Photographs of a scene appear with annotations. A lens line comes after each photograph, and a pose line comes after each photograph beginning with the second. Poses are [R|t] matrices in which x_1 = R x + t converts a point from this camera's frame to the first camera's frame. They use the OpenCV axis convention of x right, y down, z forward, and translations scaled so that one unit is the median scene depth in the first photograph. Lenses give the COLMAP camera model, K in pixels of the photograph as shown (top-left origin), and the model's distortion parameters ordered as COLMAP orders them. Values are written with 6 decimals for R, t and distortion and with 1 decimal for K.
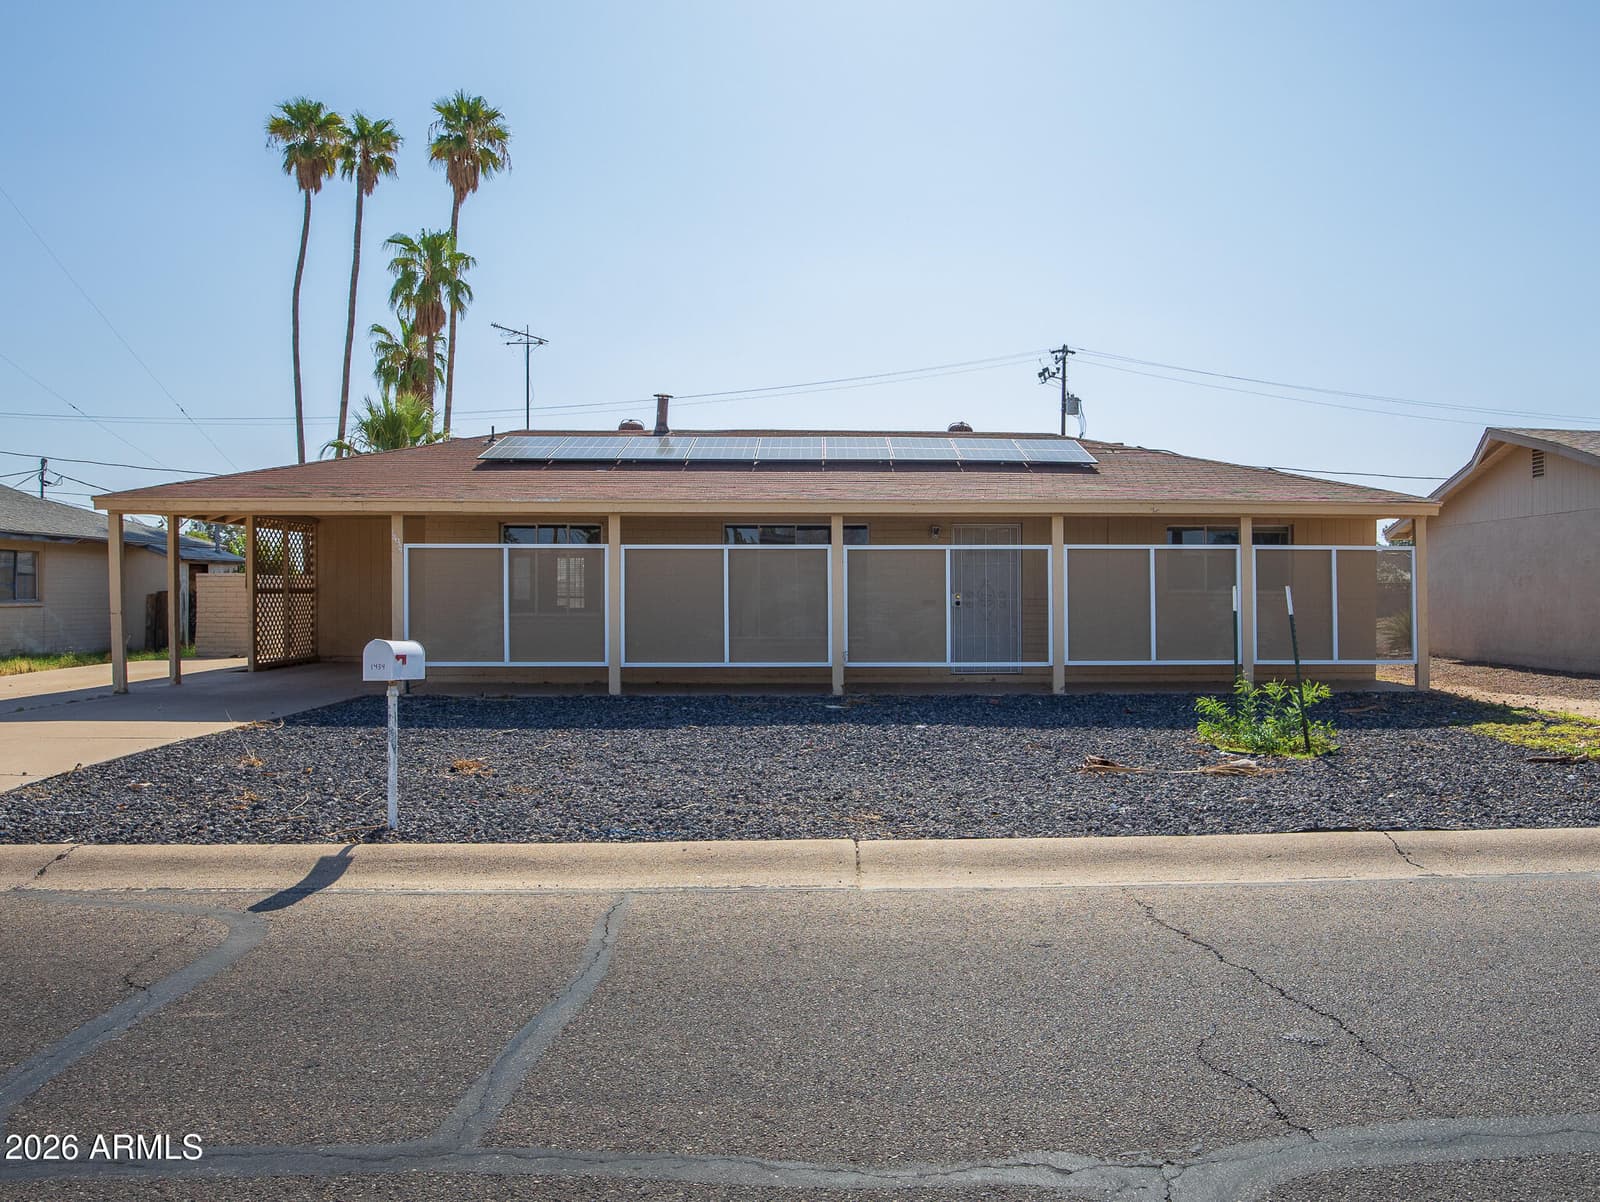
lens RADIAL K [[1122.1, 0, 886.3], [0, 1122.1, 610.8], [0, 0, 1]] dist [-0.040479, -0.011495]
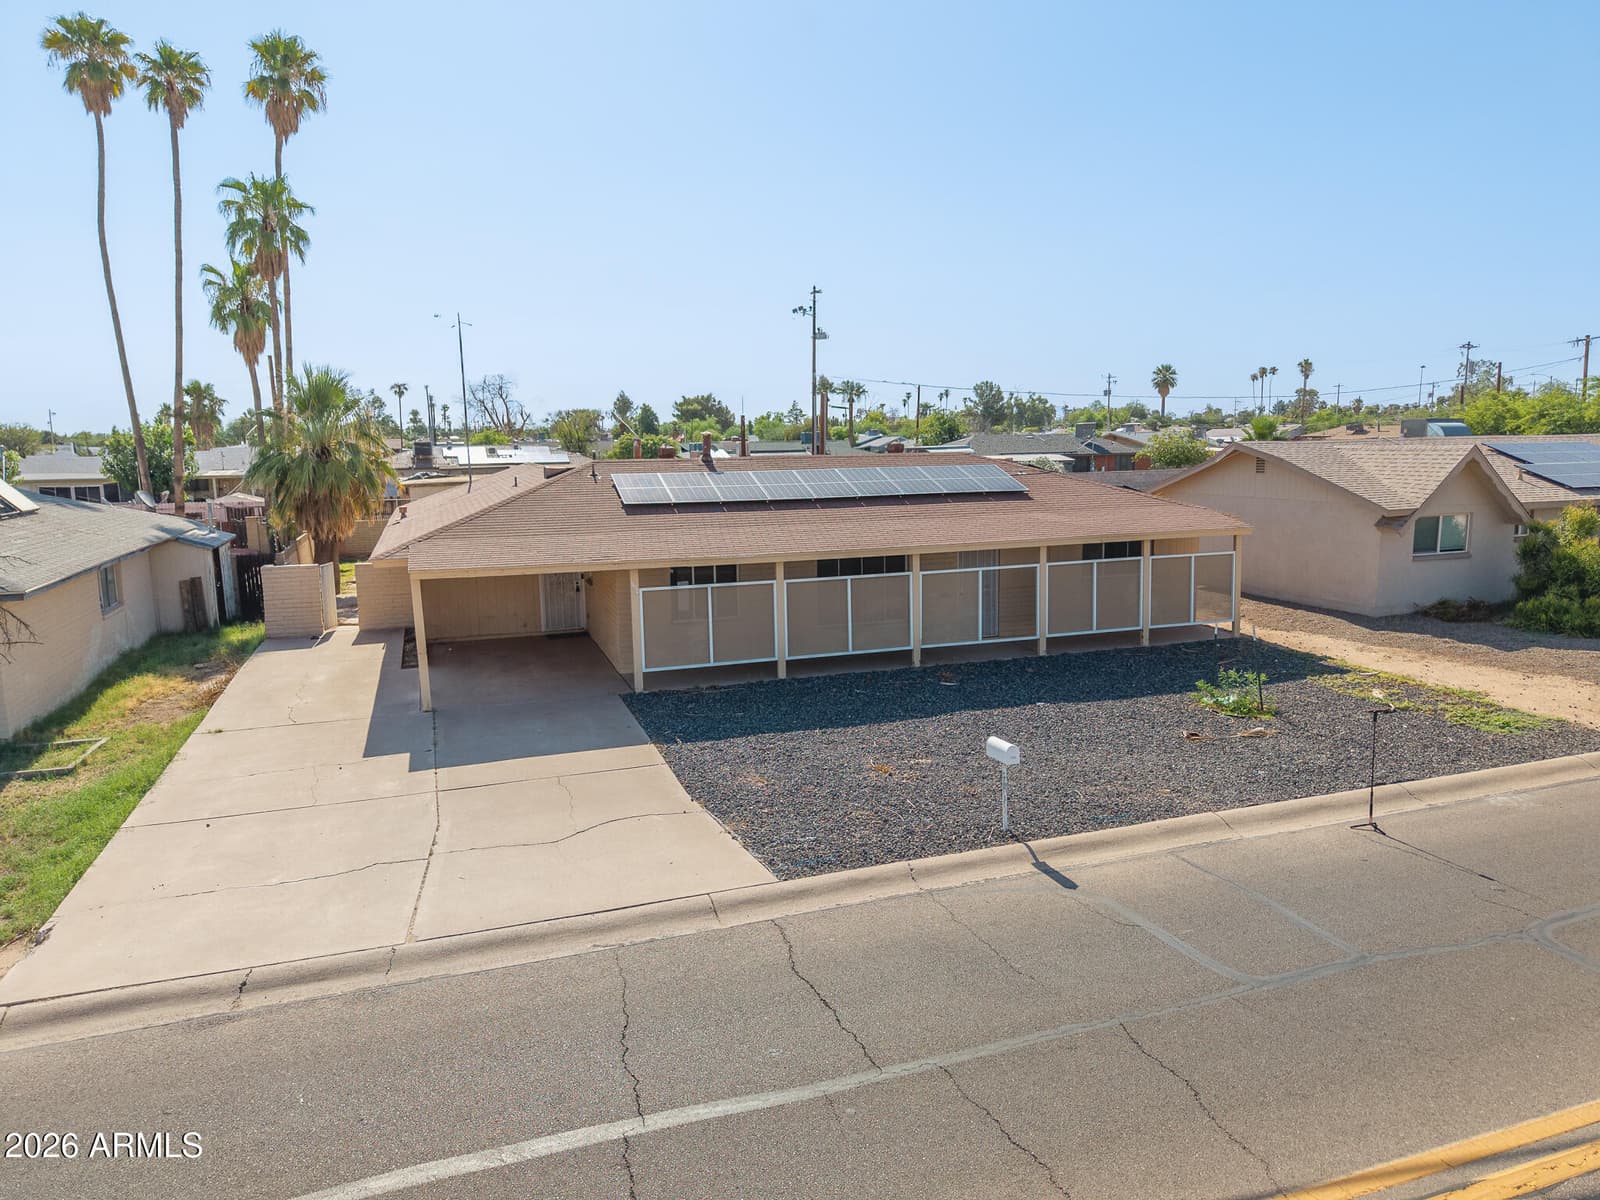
lens RADIAL K [[1022.9, 0, 806.5], [0, 1022.9, 591.1], [0, 0, 1]] dist [0.025635, -0.020444]
pose [[0.960780, -0.055893, 0.271621, -0.325991], [0.018215, 0.990082, 0.139302, -0.131517], [-0.276713, -0.128891, 0.952269, -0.171610]]
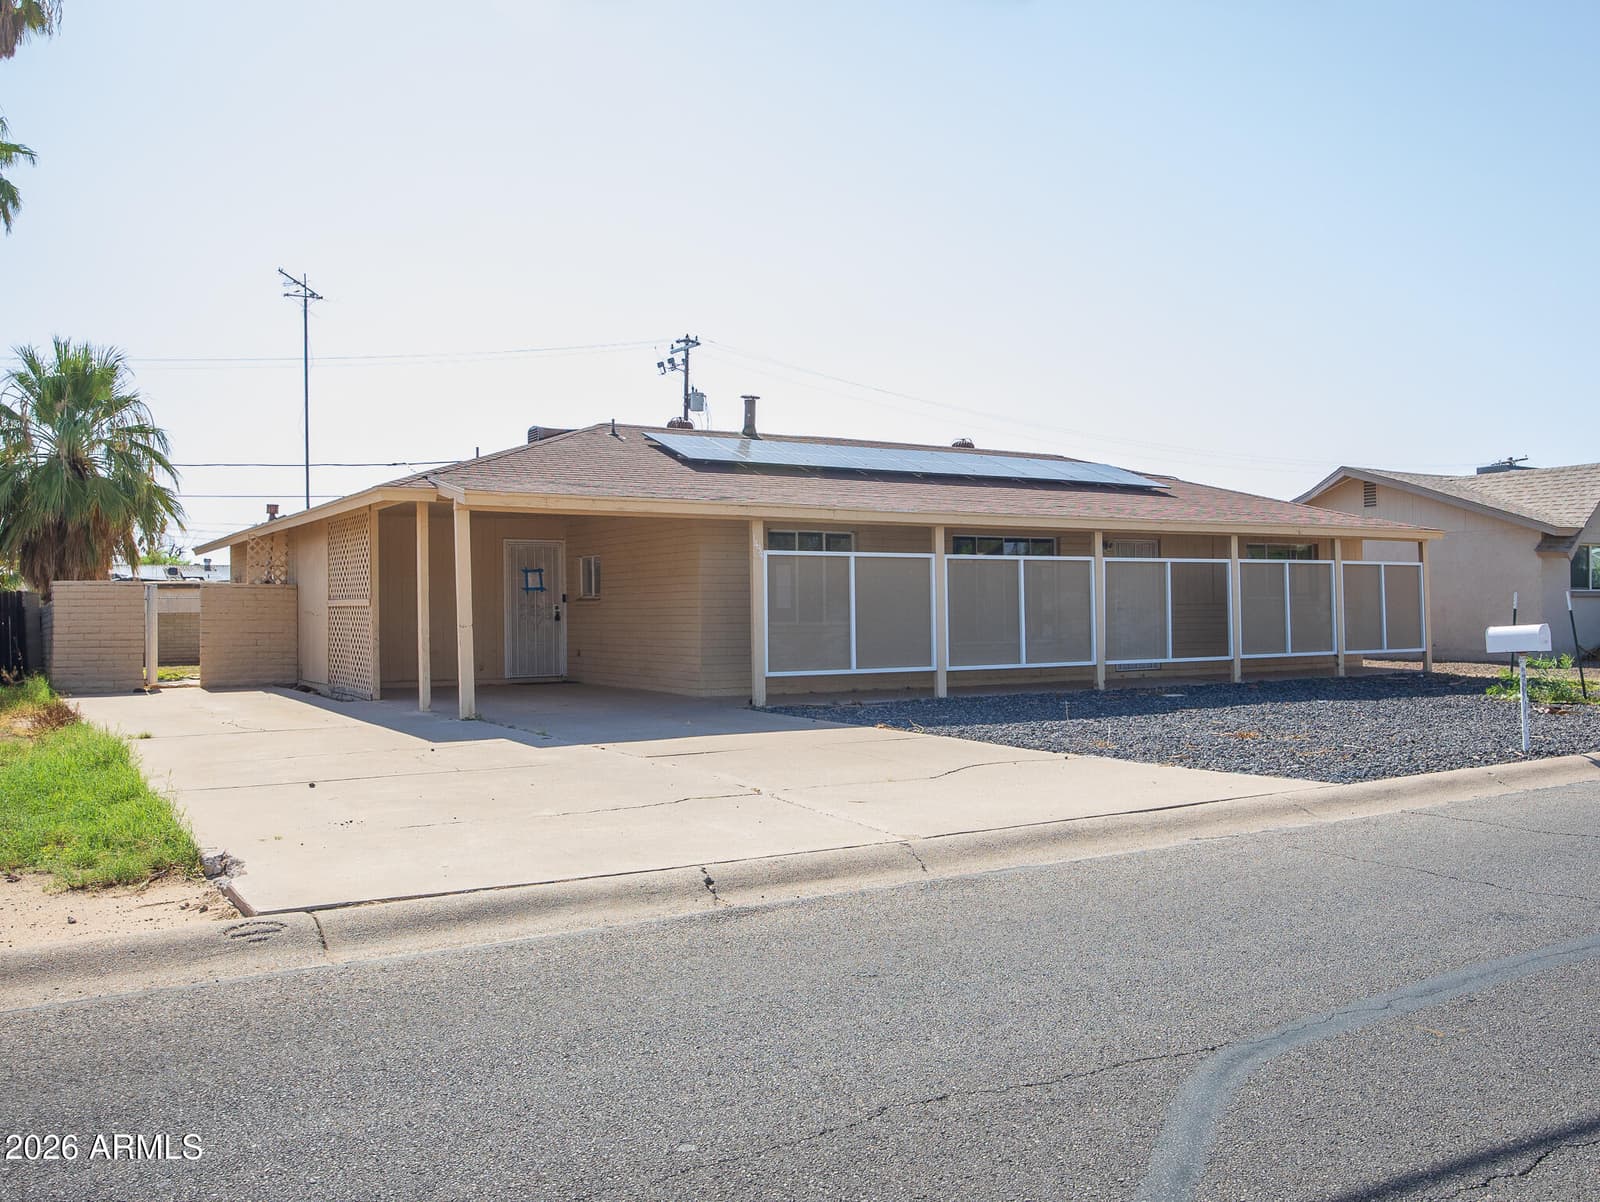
lens RADIAL K [[1329.5, 0, 826.1], [0, 1329.5, 610.6], [0, 0, 1]] dist [-0.012559, -0.003771]
pose [[0.876632, -0.008753, 0.481081, -0.528256], [0.014755, 0.999853, -0.008697, 0.001753], [-0.480935, 0.014722, 0.876633, -0.024067]]
